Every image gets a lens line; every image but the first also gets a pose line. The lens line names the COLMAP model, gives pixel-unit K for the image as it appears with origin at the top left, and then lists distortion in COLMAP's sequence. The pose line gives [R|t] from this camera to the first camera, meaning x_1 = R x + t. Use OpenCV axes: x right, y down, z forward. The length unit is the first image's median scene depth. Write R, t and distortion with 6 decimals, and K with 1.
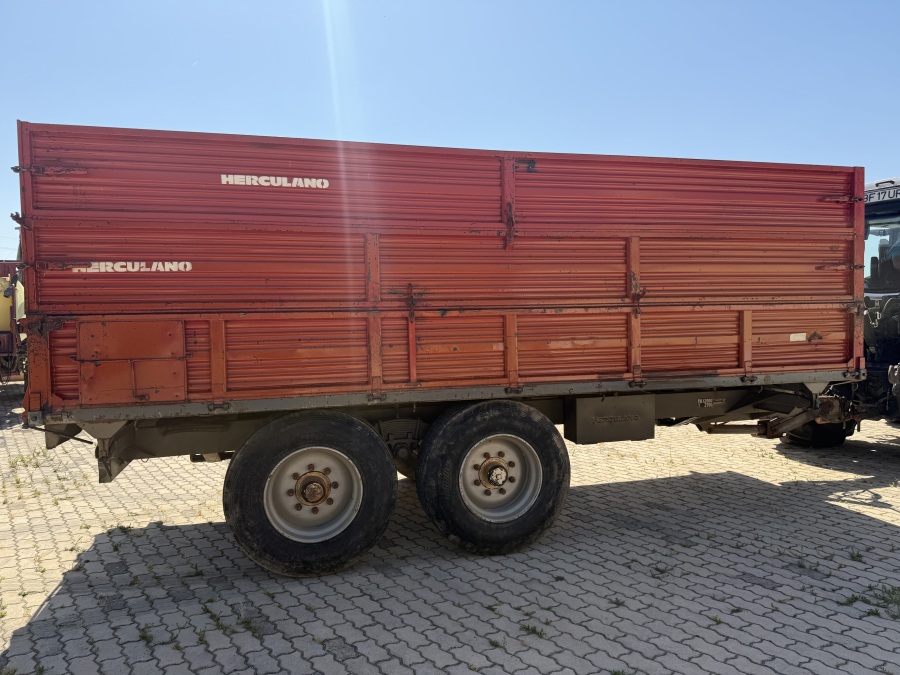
lens RADIAL K [[628.3, 0, 461.3], [0, 628.3, 348.1], [0, 0, 1]] dist [0.033205, -0.041467]
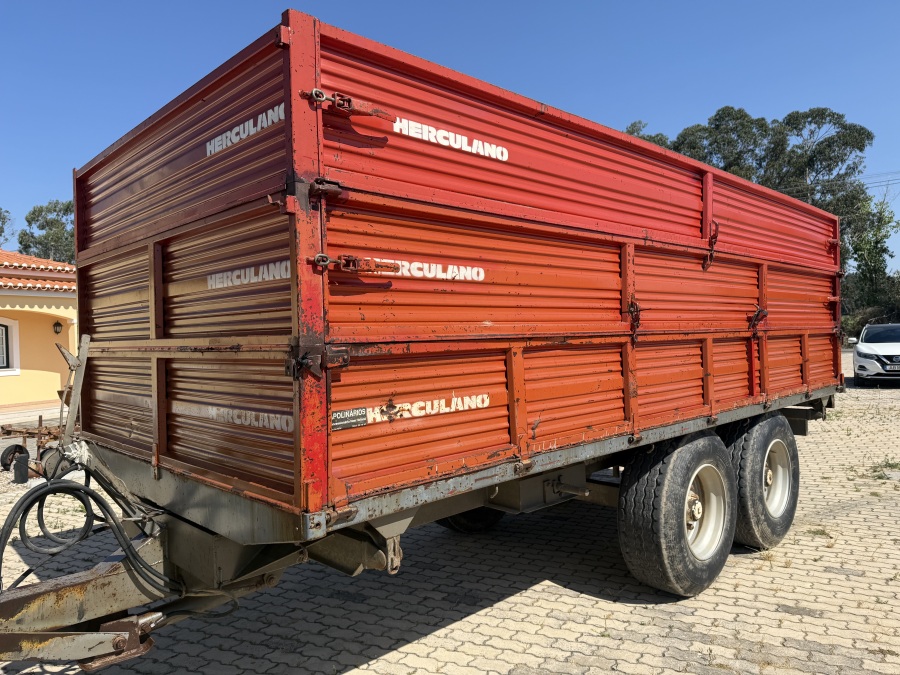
lens RADIAL K [[632.5, 0, 450.0], [0, 632.5, 337.5], [0, 0, 1]] dist [0.041246, -0.043262]
pose [[-0.880499, 0.040497, -0.472316, 0.746496], [0.018367, 0.998511, 0.051375, -0.143254], [0.473693, 0.036560, -0.879931, 2.307203]]
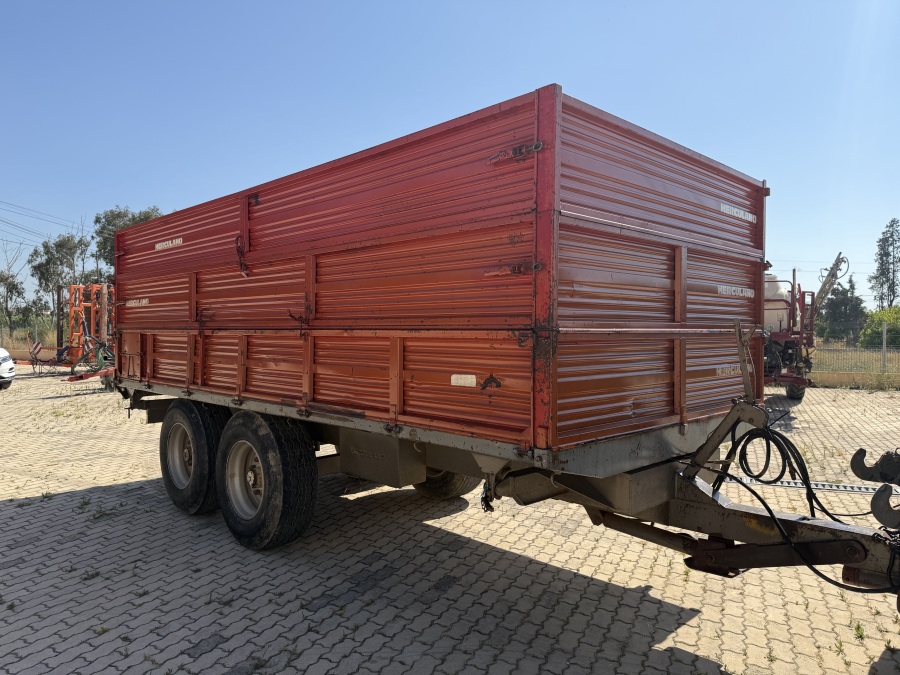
lens RADIAL K [[631.2, 0, 450.5], [0, 631.2, 341.9], [0, 0, 1]] dist [0.073772, -0.095778]
pose [[0.480172, 0.034231, -0.876506, 1.325807], [-0.054039, 0.998495, 0.009392, -0.075307], [0.875508, 0.042856, 0.481299, 0.809480]]
